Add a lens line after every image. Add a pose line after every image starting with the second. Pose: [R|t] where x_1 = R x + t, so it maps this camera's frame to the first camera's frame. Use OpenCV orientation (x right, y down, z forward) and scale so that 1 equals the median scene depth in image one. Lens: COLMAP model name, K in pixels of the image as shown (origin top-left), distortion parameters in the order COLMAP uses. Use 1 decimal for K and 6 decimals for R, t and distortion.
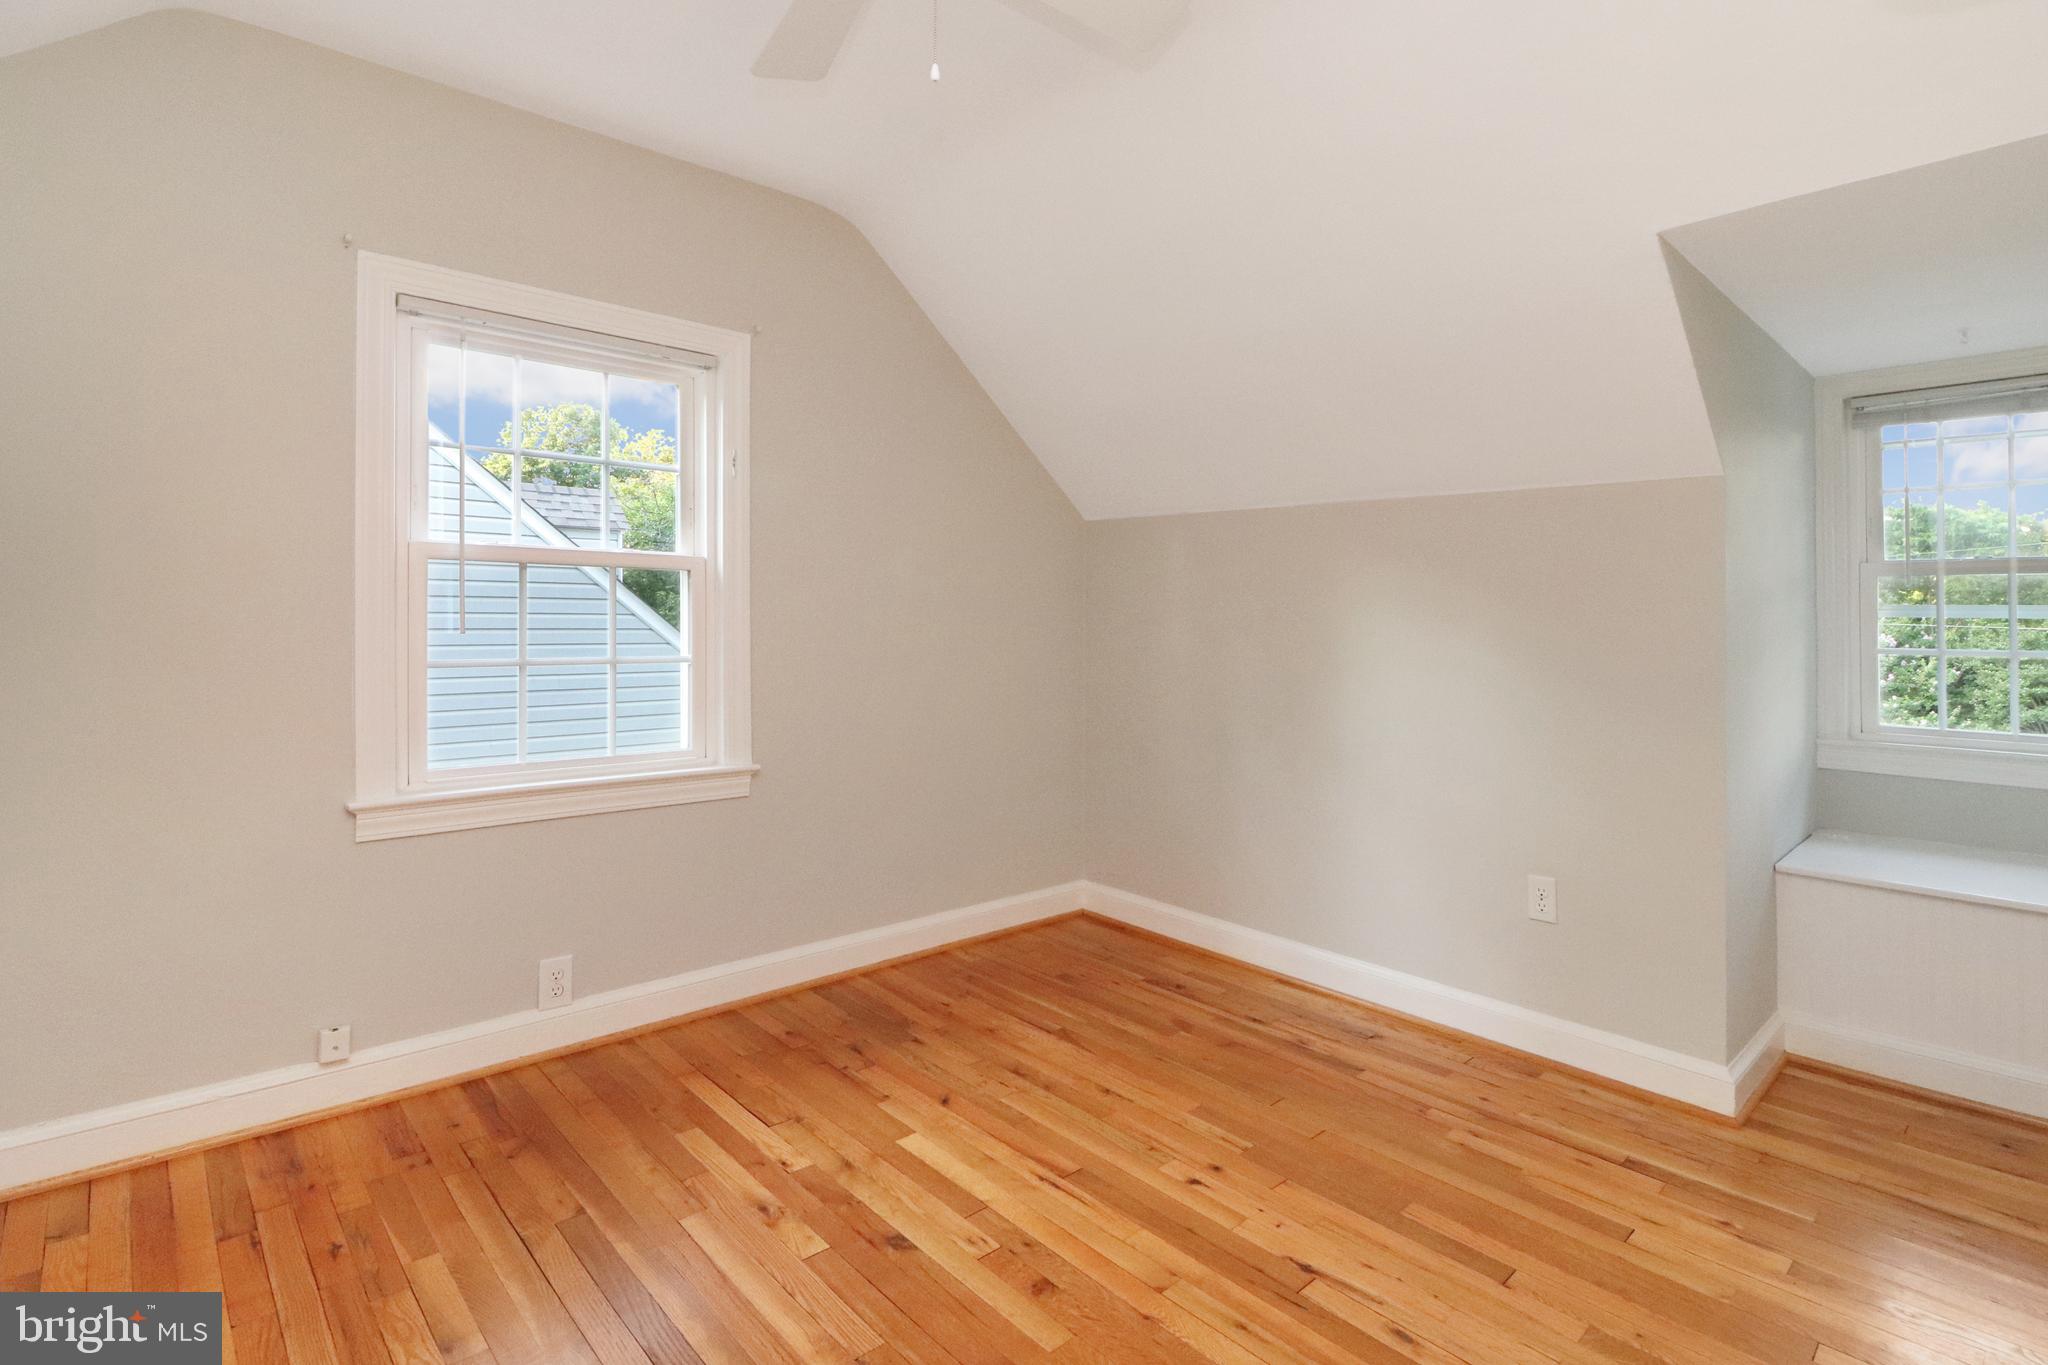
lens RADIAL K [[1032.5, 0, 1050.0], [0, 1032.5, 630.4], [0, 0, 1]] dist [0.019363, -0.017879]
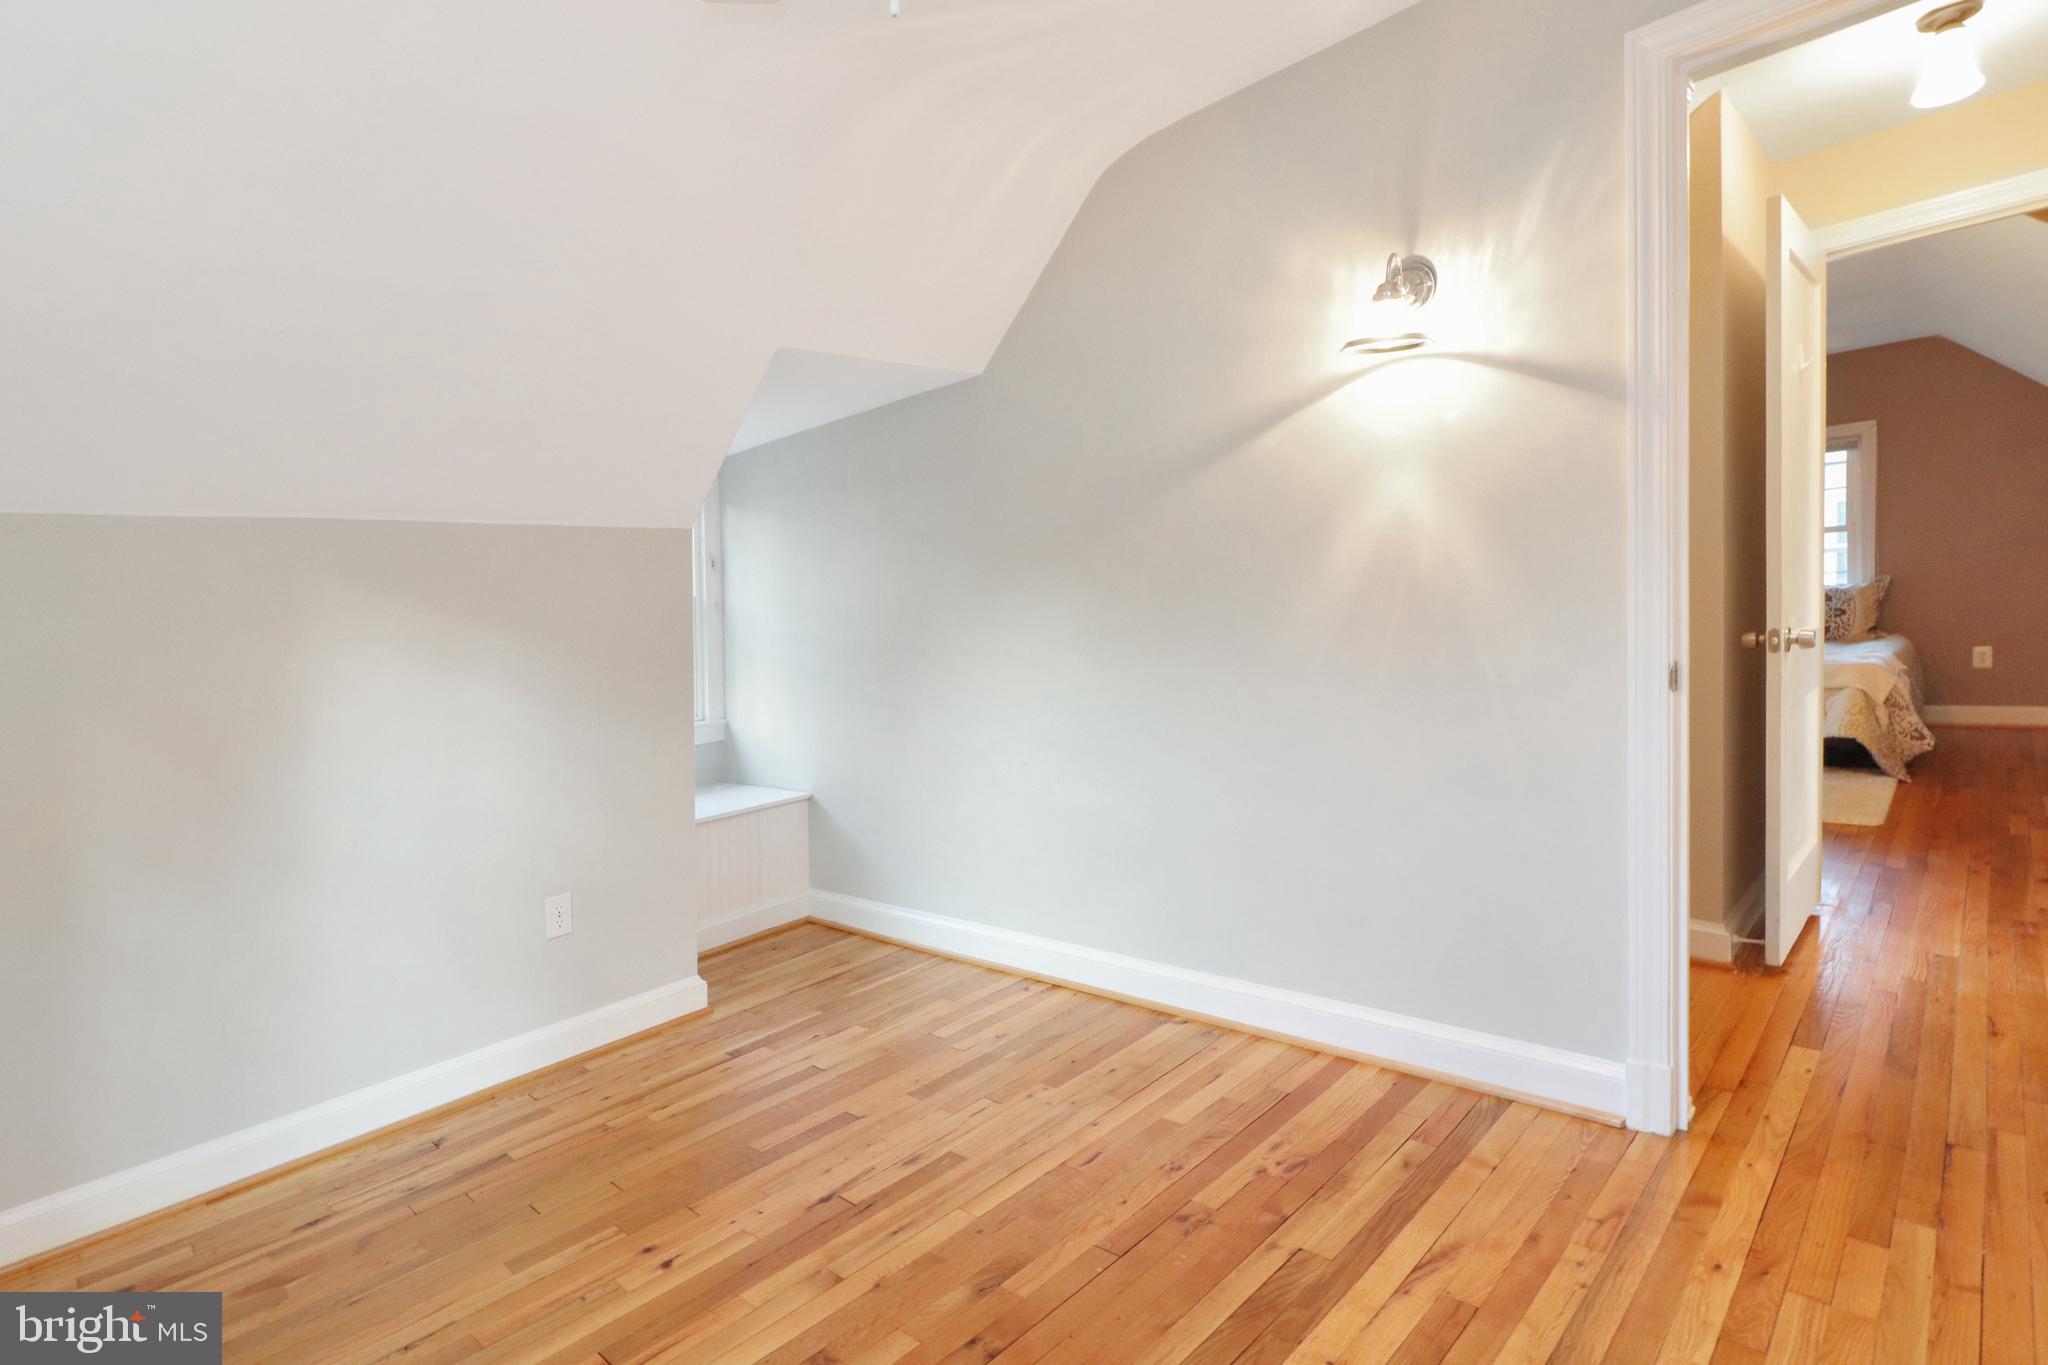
lens RADIAL K [[1016.2, 0, 998.1], [0, 1016.2, 670.9], [0, 0, 1]] dist [-0.023078, -0.000592]
pose [[-0.043727, -0.065424, 0.996899, -0.678434], [0.109082, 0.991575, 0.069859, -0.026955], [-0.993071, 0.111798, -0.036222, 0.618507]]
